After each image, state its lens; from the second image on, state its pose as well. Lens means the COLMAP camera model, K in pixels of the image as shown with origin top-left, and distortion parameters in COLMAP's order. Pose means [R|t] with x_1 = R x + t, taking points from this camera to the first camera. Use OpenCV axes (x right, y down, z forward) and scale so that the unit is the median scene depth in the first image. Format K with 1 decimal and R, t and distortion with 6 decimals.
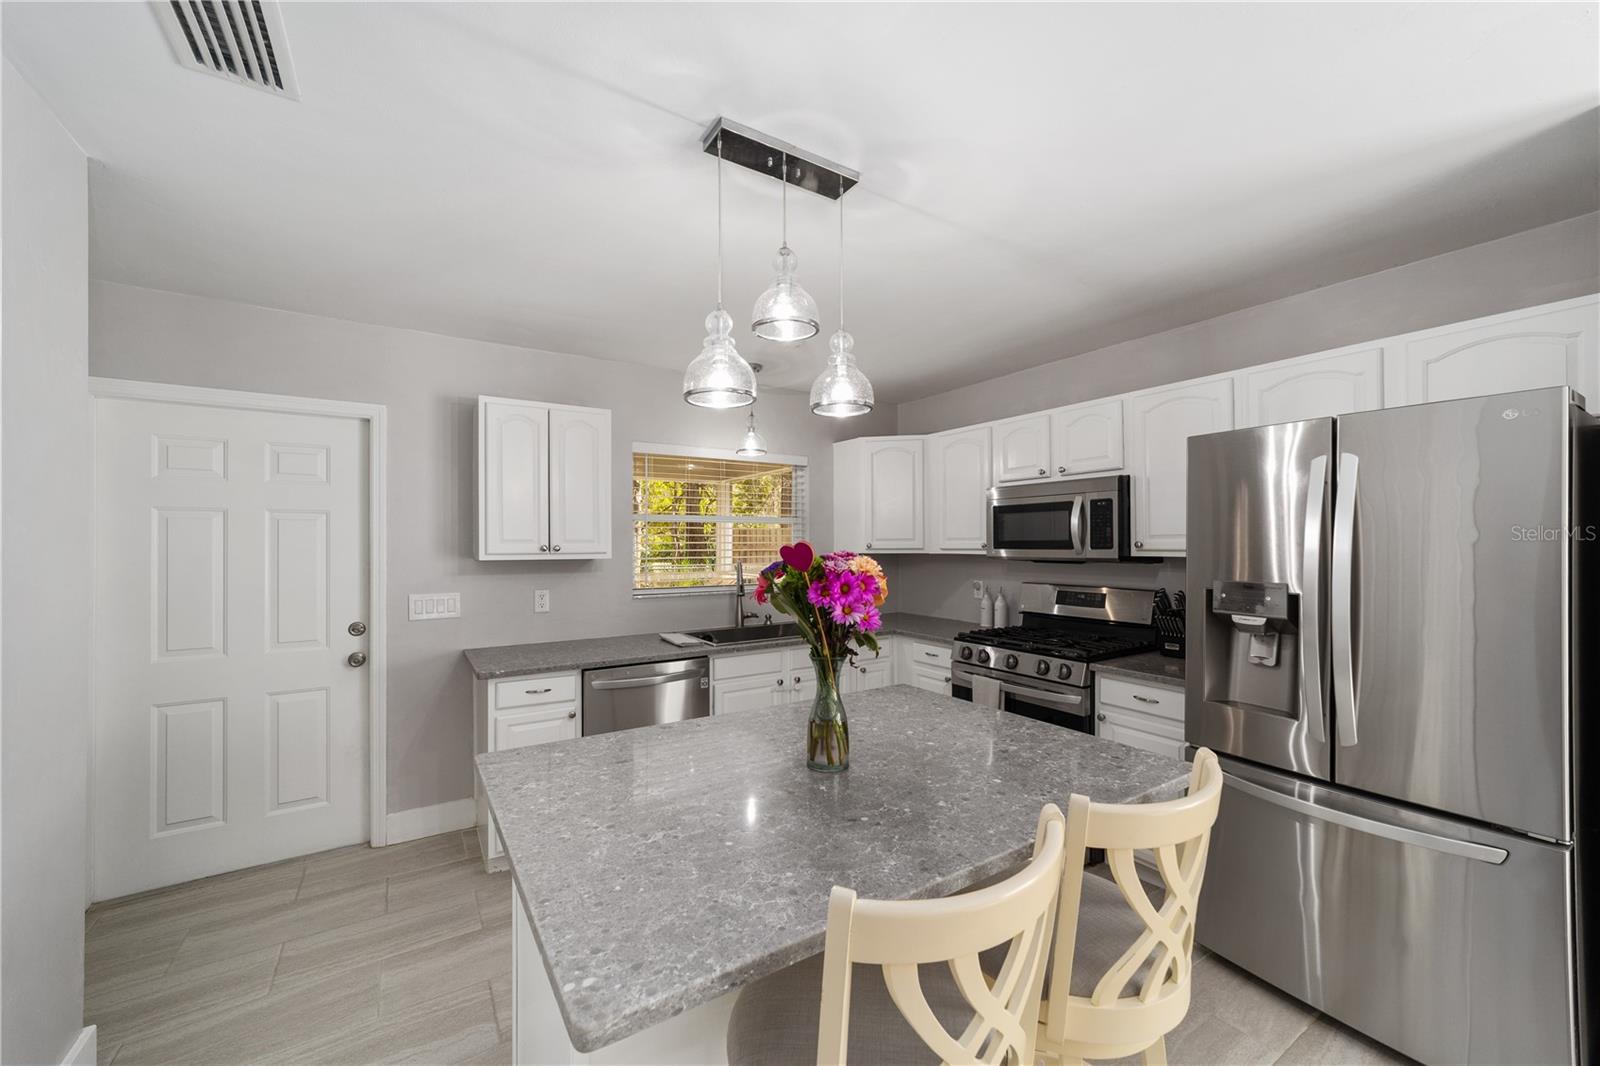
lens RADIAL K [[615.1, 0, 802.6], [0, 615.1, 539.3], [0, 0, 1]] dist [-0.010154, 0.004301]
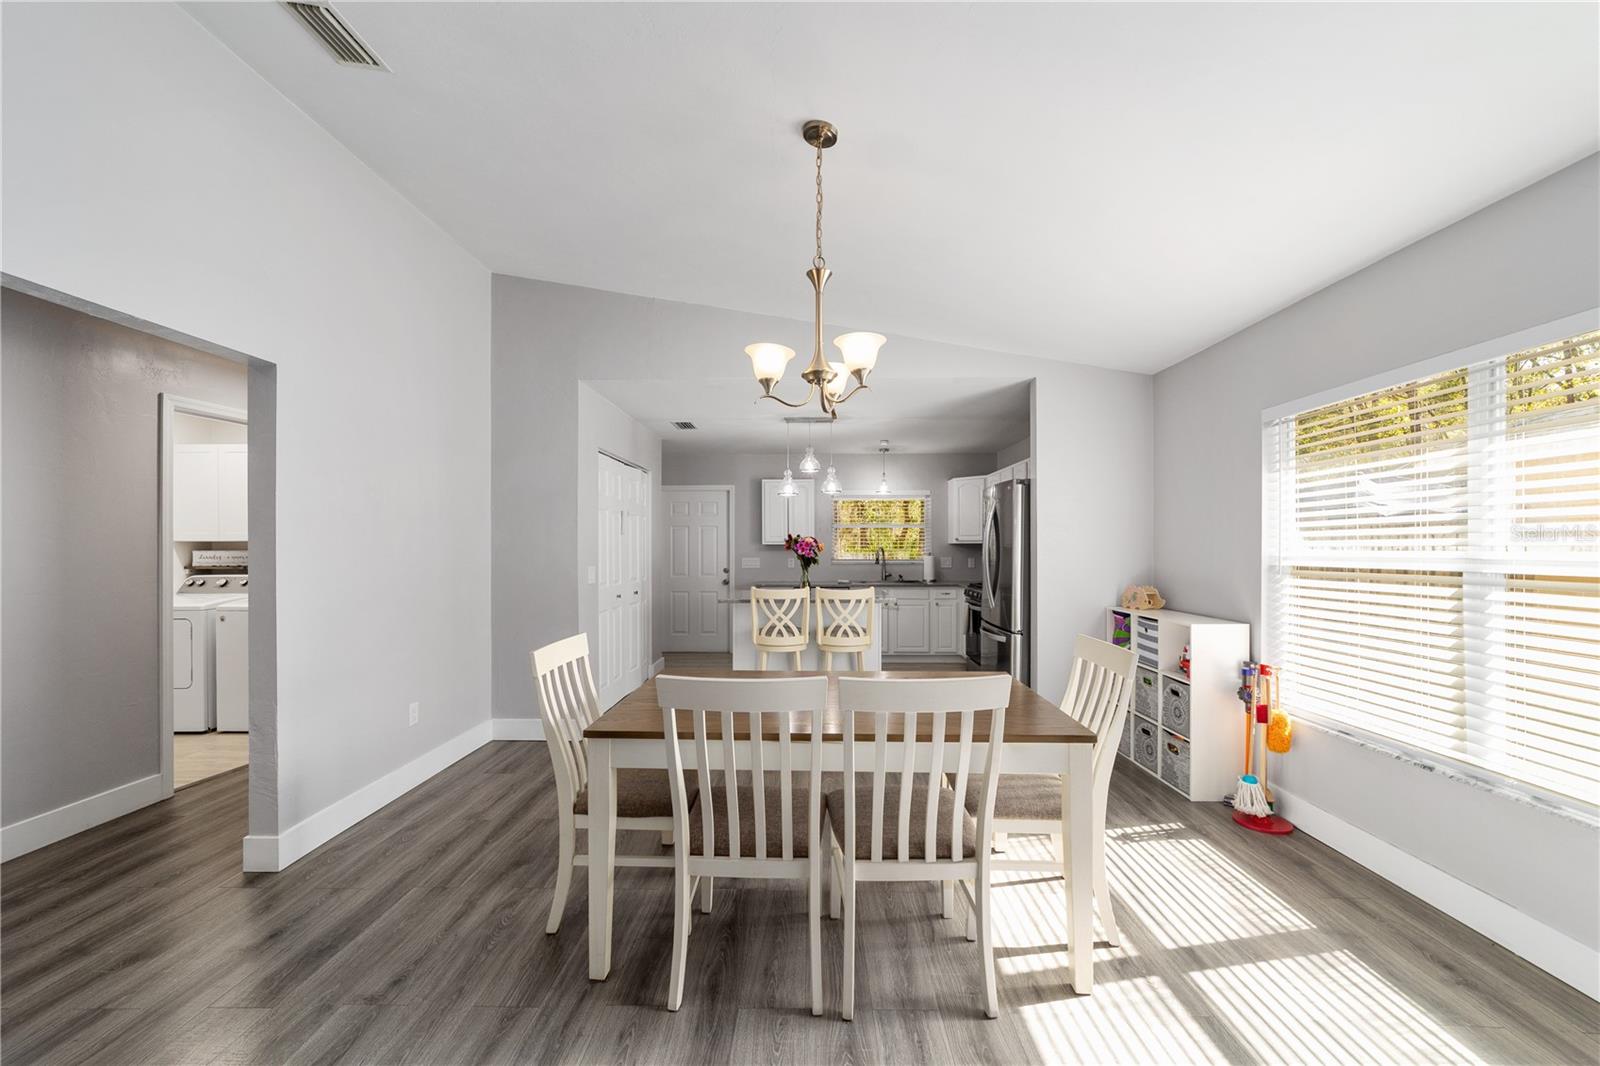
lens RADIAL K [[615.1, 0, 796.3], [0, 615.1, 549.6], [0, 0, 1]] dist [-0.010154, 0.004301]
pose [[0.824814, 0.003431, -0.565394, 1.012807], [0.003330, 0.999935, 0.010926, 0.028094], [0.565395, -0.010894, 0.824748, -1.008044]]
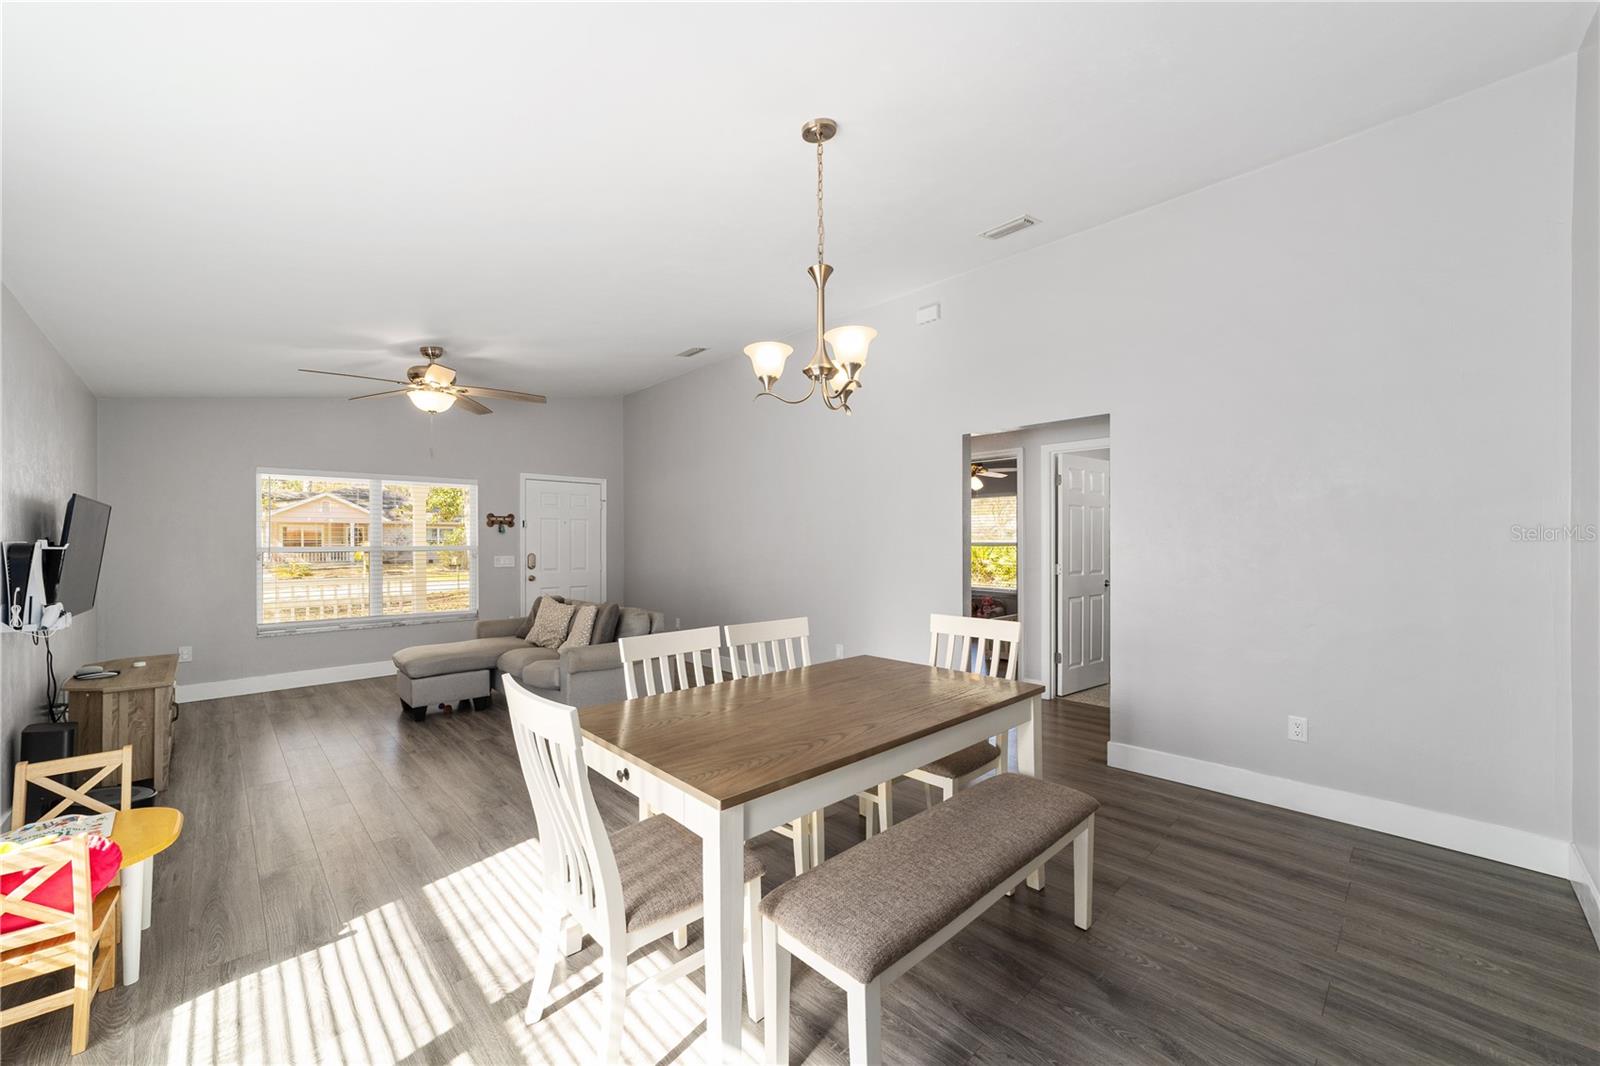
lens RADIAL K [[615.1, 0, 793.7], [0, 615.1, 536.8], [0, 0, 1]] dist [-0.010154, 0.004301]
pose [[-0.983244, 0.005593, -0.182210, 0.777918], [0.007797, 0.999905, -0.011378, 0.033283], [0.182129, -0.012608, -0.983194, 0.387375]]
